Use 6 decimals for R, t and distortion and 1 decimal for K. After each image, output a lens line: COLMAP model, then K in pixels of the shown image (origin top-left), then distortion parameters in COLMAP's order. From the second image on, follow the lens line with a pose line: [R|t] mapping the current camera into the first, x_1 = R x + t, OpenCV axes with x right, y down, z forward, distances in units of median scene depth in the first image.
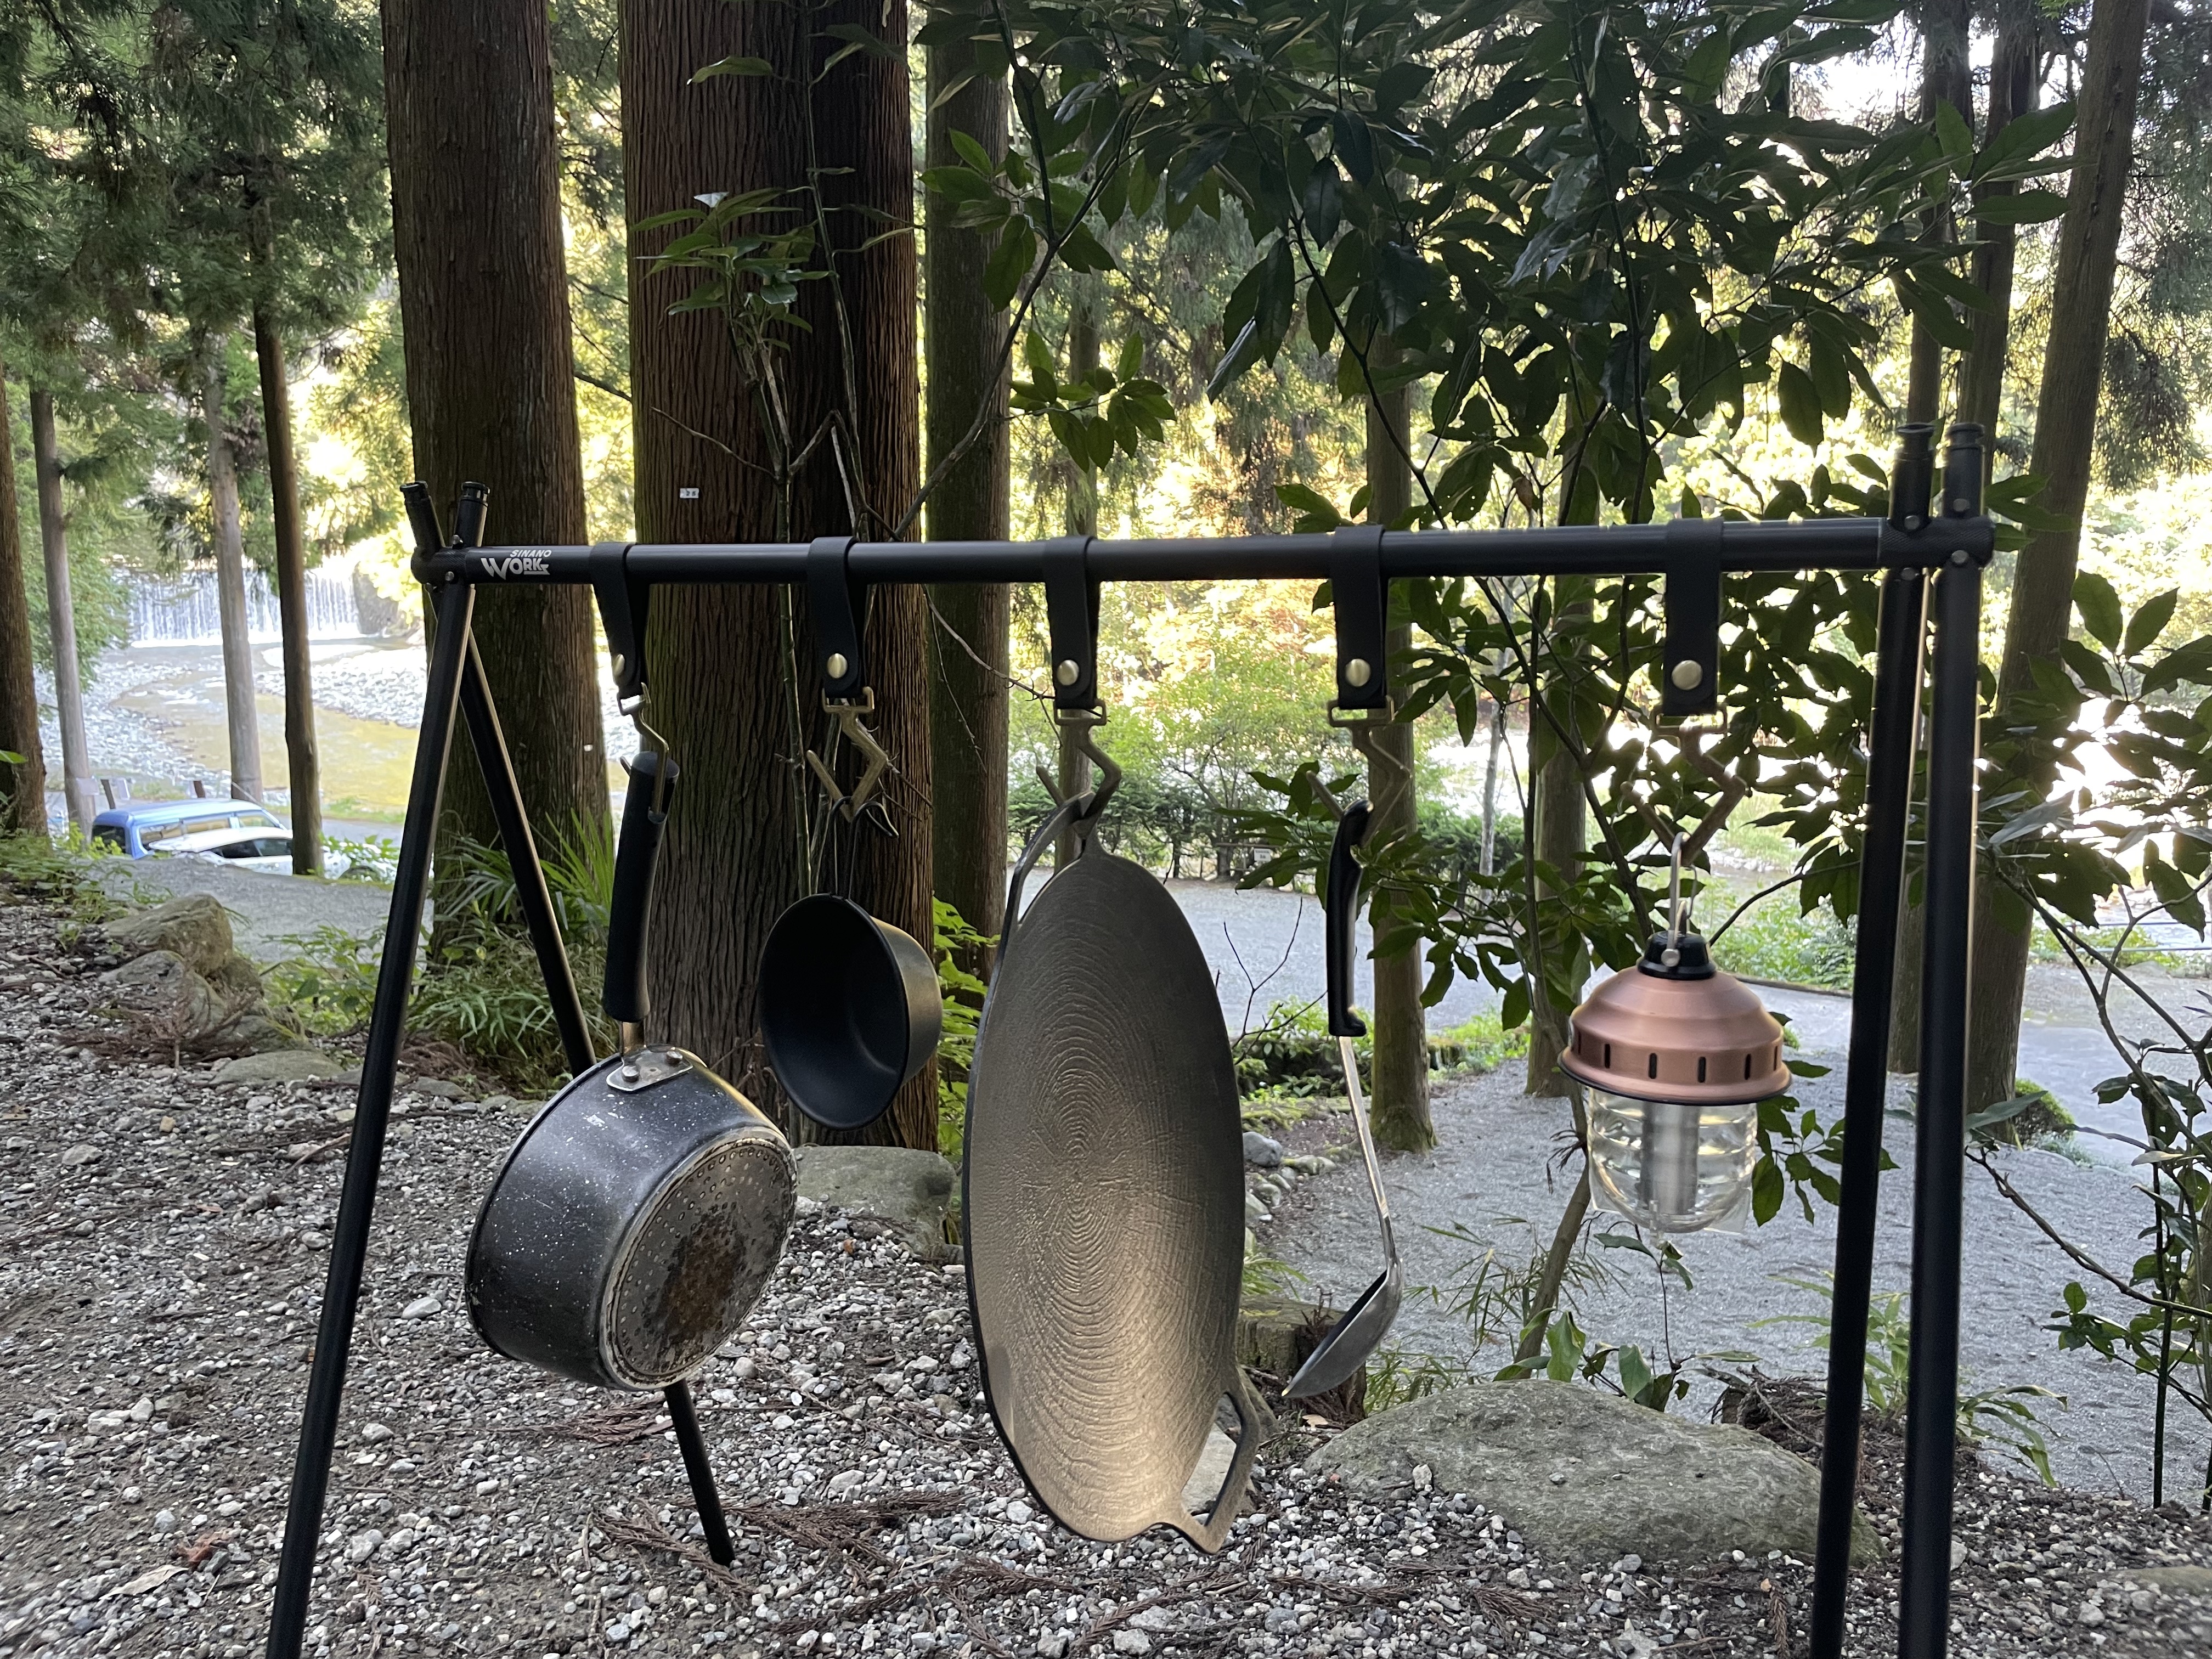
lens RADIAL K [[1717.0, 0, 1106.6], [0, 1717.0, 809.7], [0, 0, 1]] dist [0.042193, -0.078360]
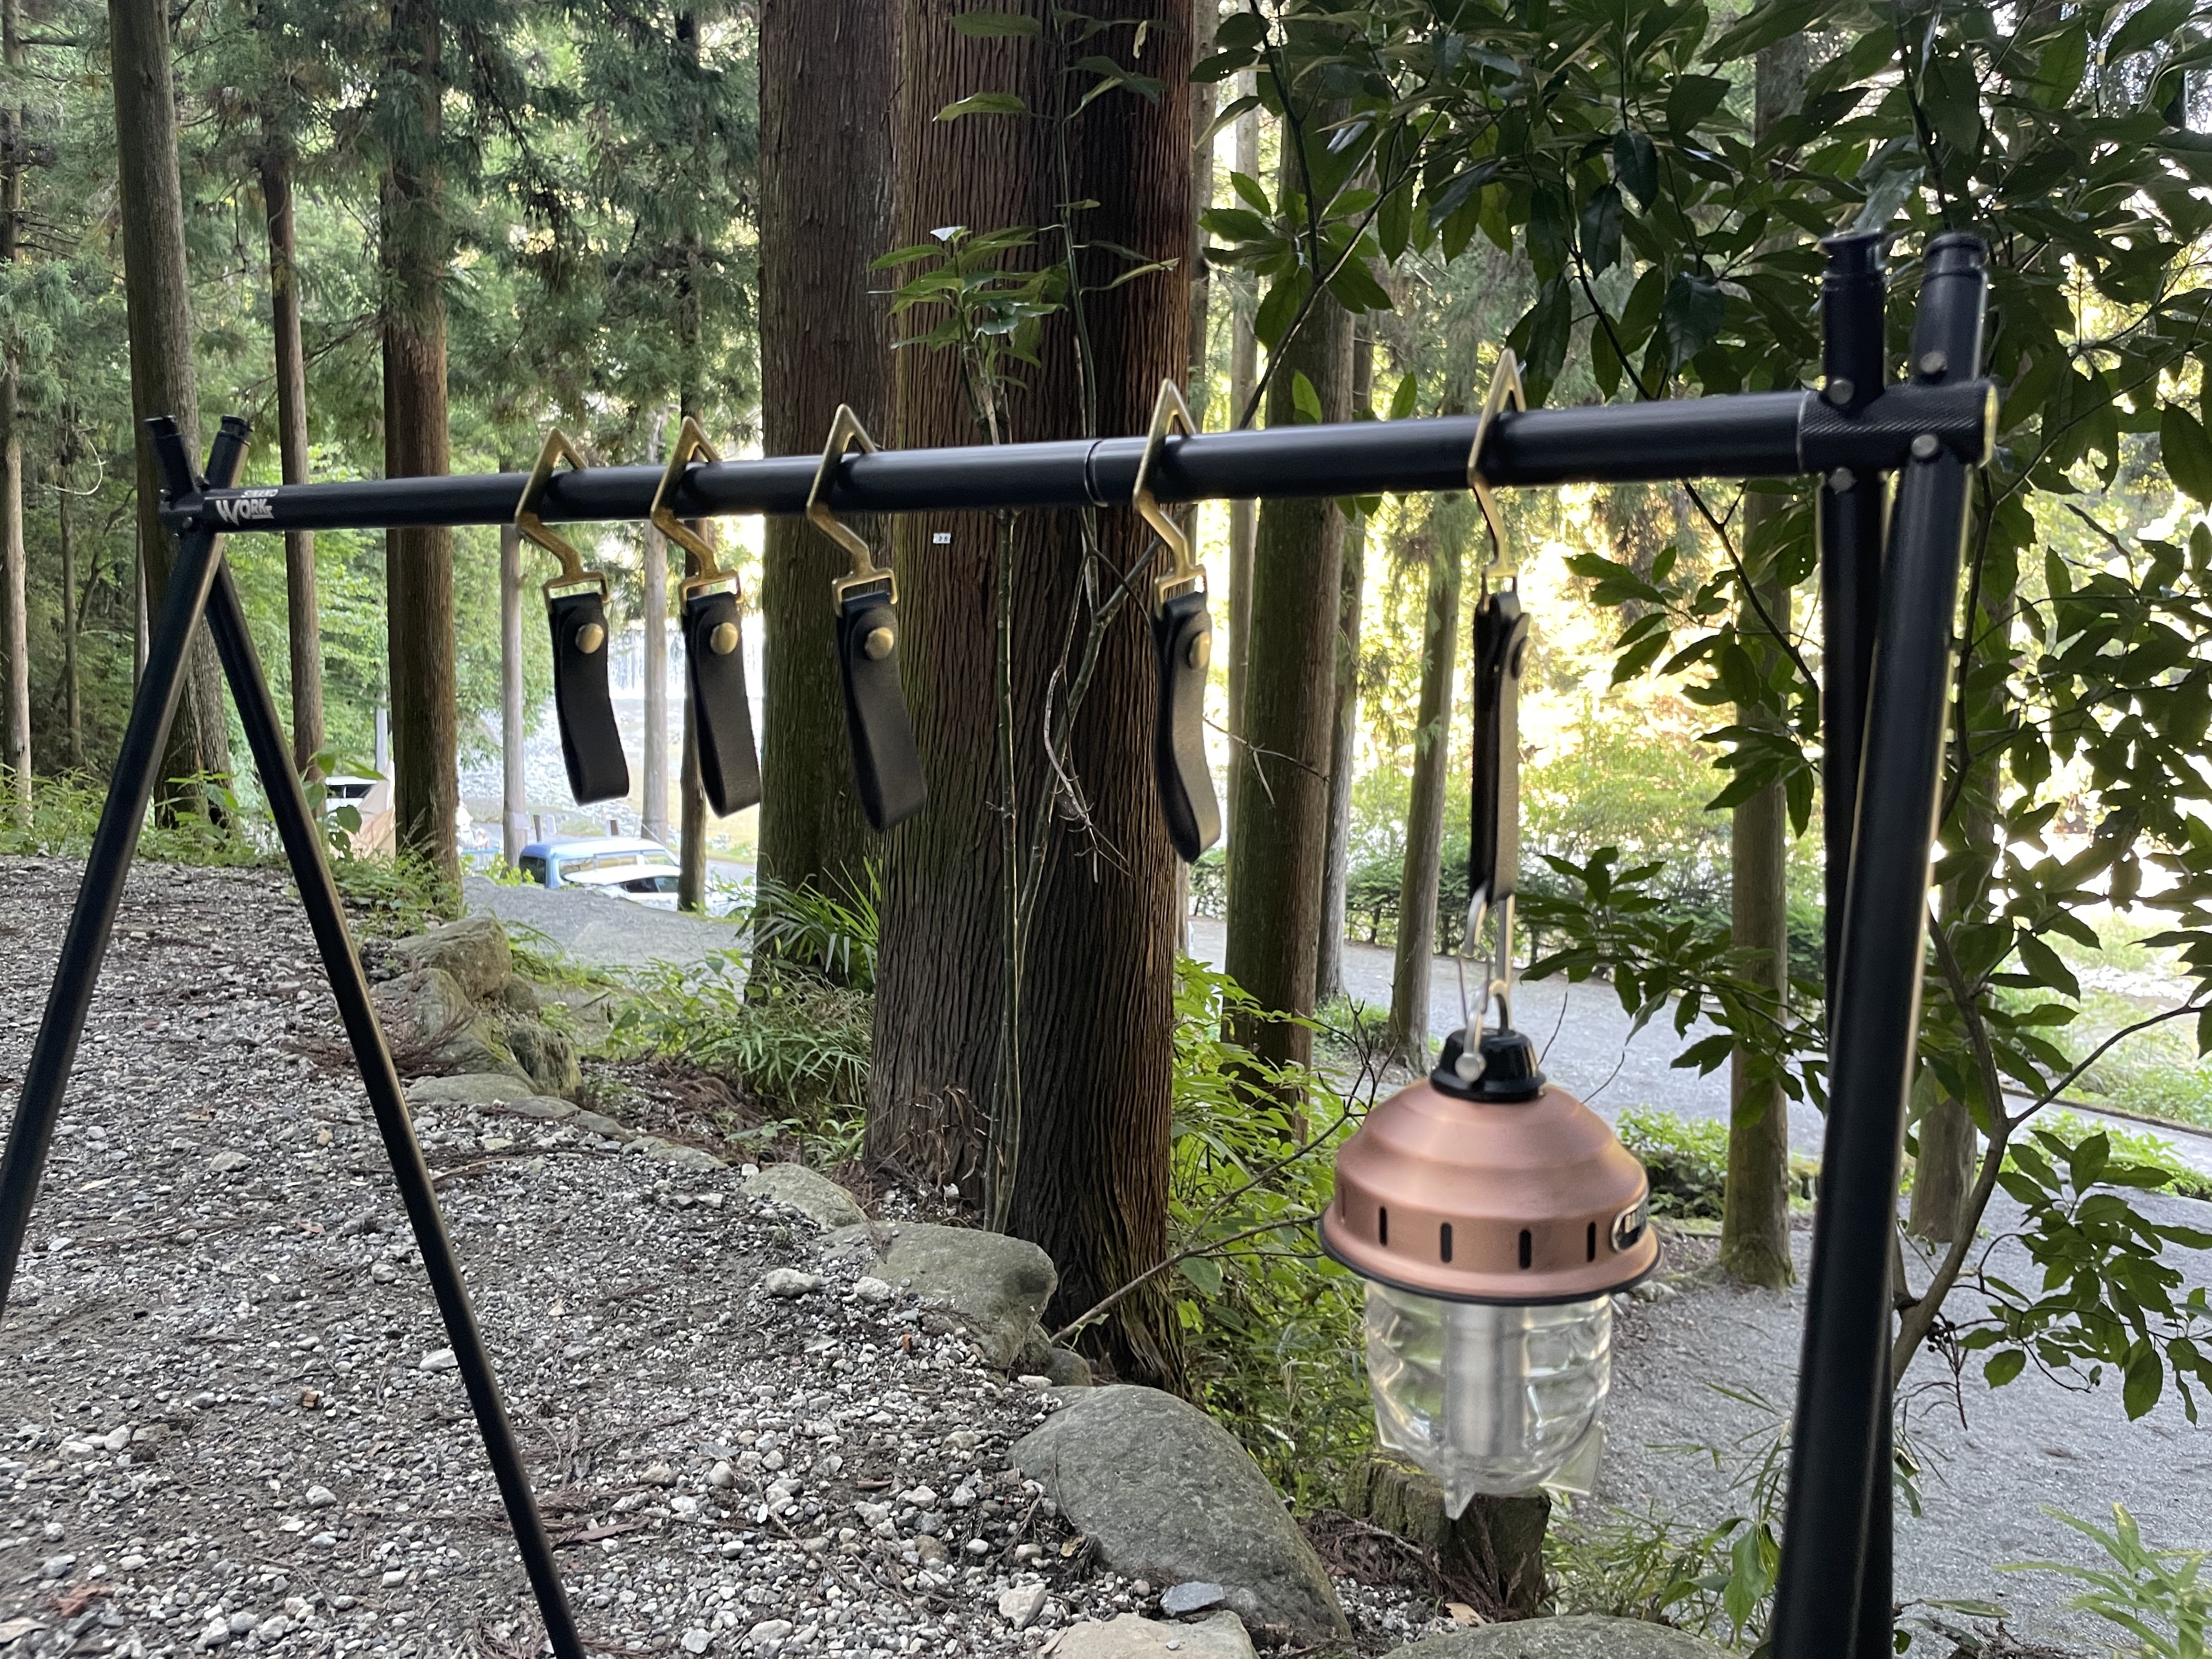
lens RADIAL K [[1717.0, 0, 1114.4], [0, 1717.0, 778.5], [0, 0, 1]] dist [0.042193, -0.078360]
pose [[0.977201, 0.042907, -0.207937, 0.113861], [-0.055656, 0.996887, -0.055849, 0.006188], [0.204893, 0.066148, 0.976547, 0.117791]]
